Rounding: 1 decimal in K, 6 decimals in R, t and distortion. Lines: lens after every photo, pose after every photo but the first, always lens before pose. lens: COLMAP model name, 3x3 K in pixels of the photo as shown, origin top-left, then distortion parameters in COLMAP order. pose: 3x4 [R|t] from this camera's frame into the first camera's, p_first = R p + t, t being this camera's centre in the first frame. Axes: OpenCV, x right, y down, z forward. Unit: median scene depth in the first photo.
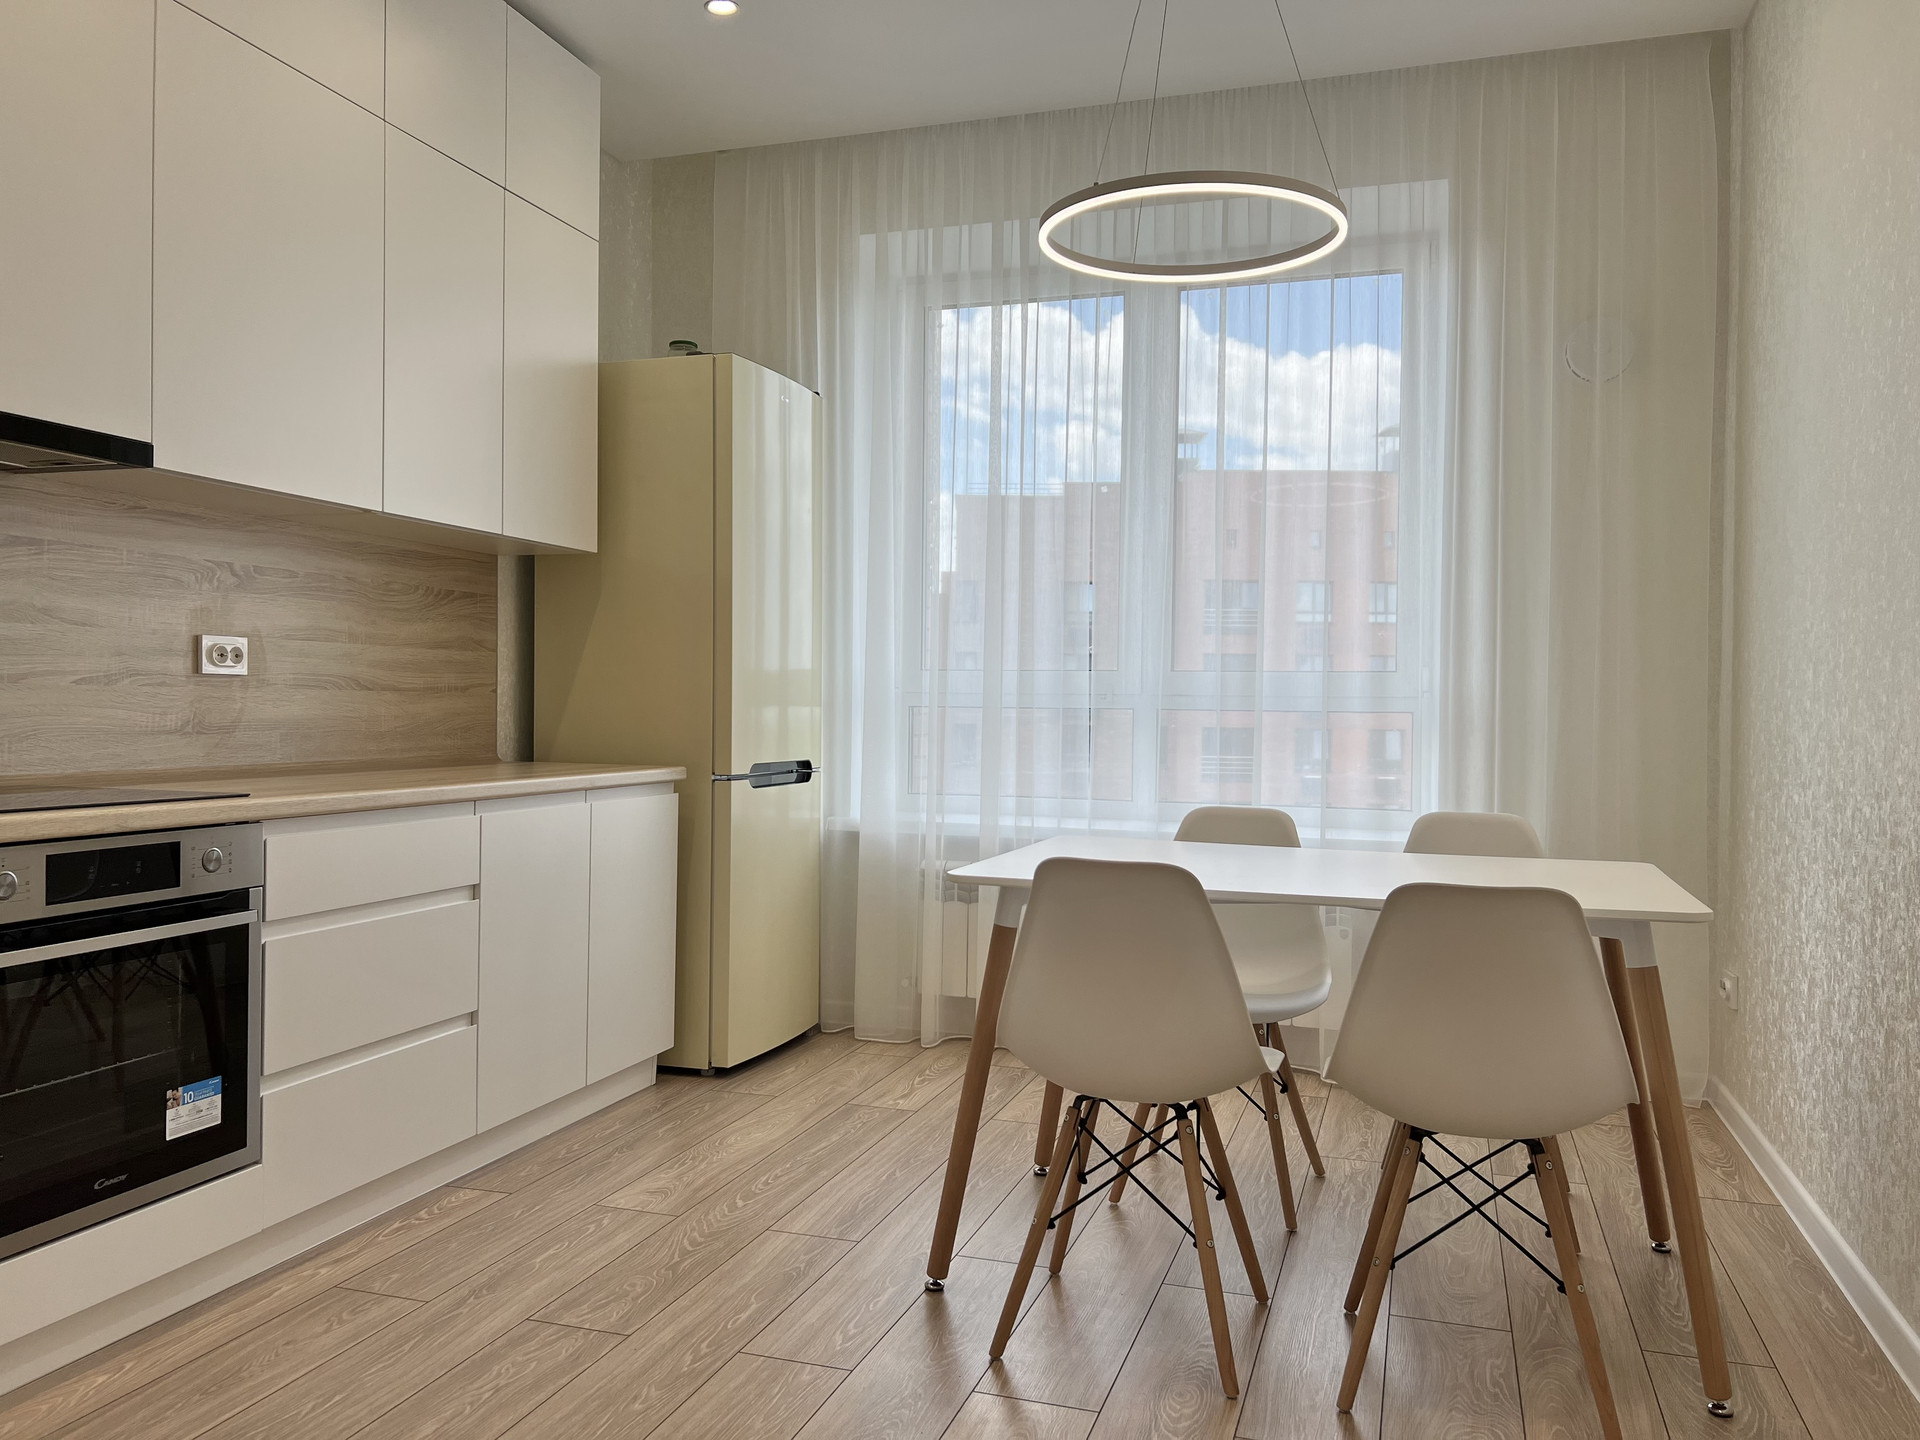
lens RADIAL K [[1432.4, 0, 960.0], [0, 1432.4, 720.0], [0, 0, 1]] dist [0.026084, -0.003654]
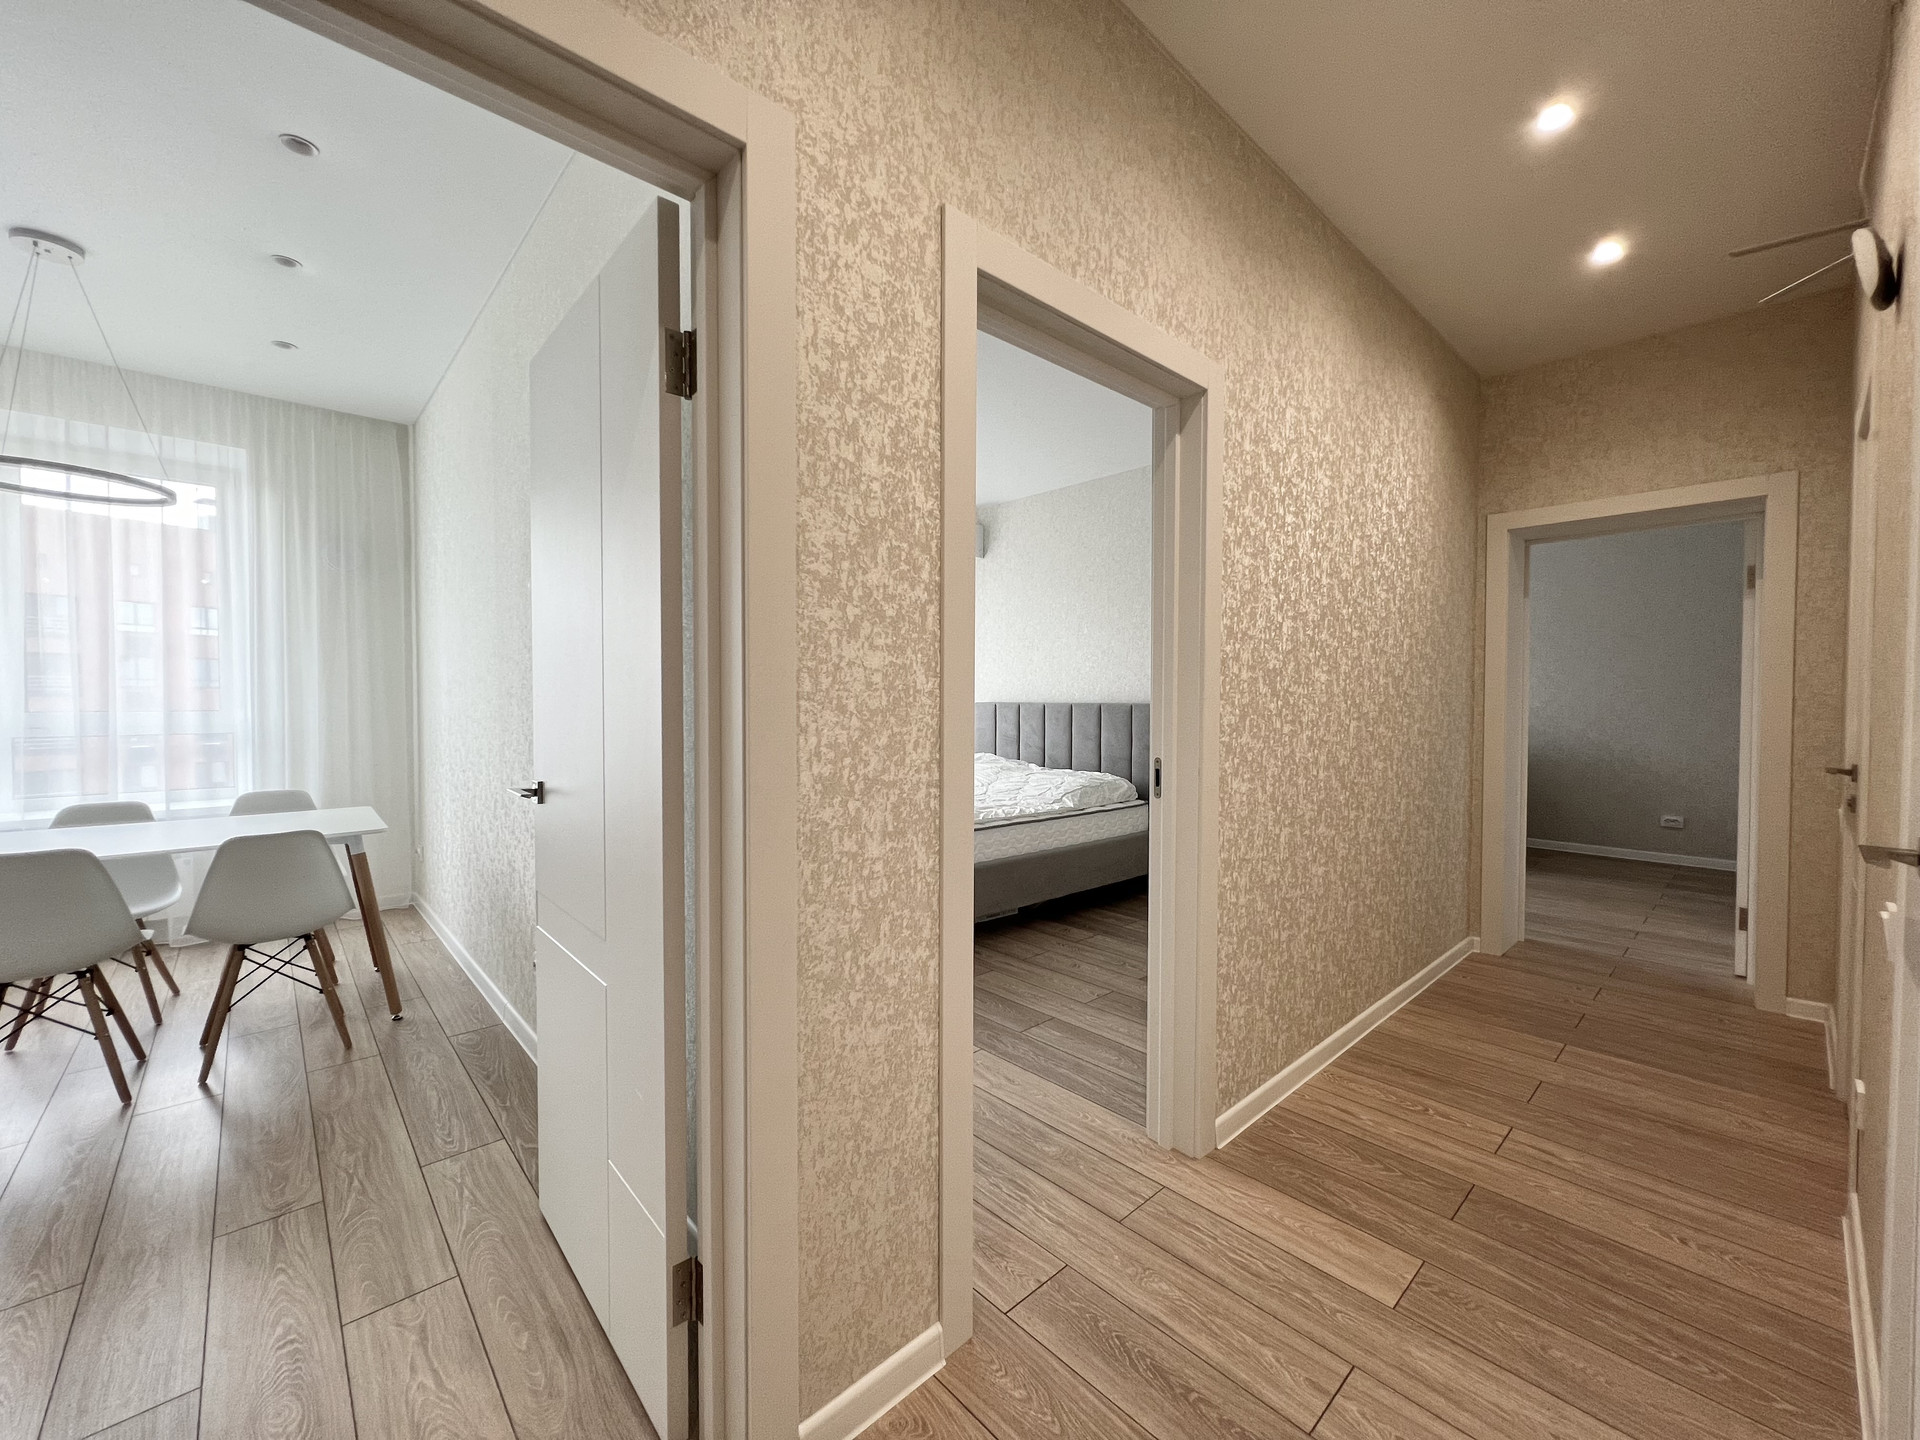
lens RADIAL K [[763.1, 0, 960.0], [0, 763.1, 720.0], [0, 0, 1]] dist [0.000350, -0.000069]
pose [[0.486759, -0.034371, 0.872860, -0.129408], [0.011295, 0.999390, 0.033055, -0.072914], [-0.873463, -0.006231, 0.486850, -0.439812]]
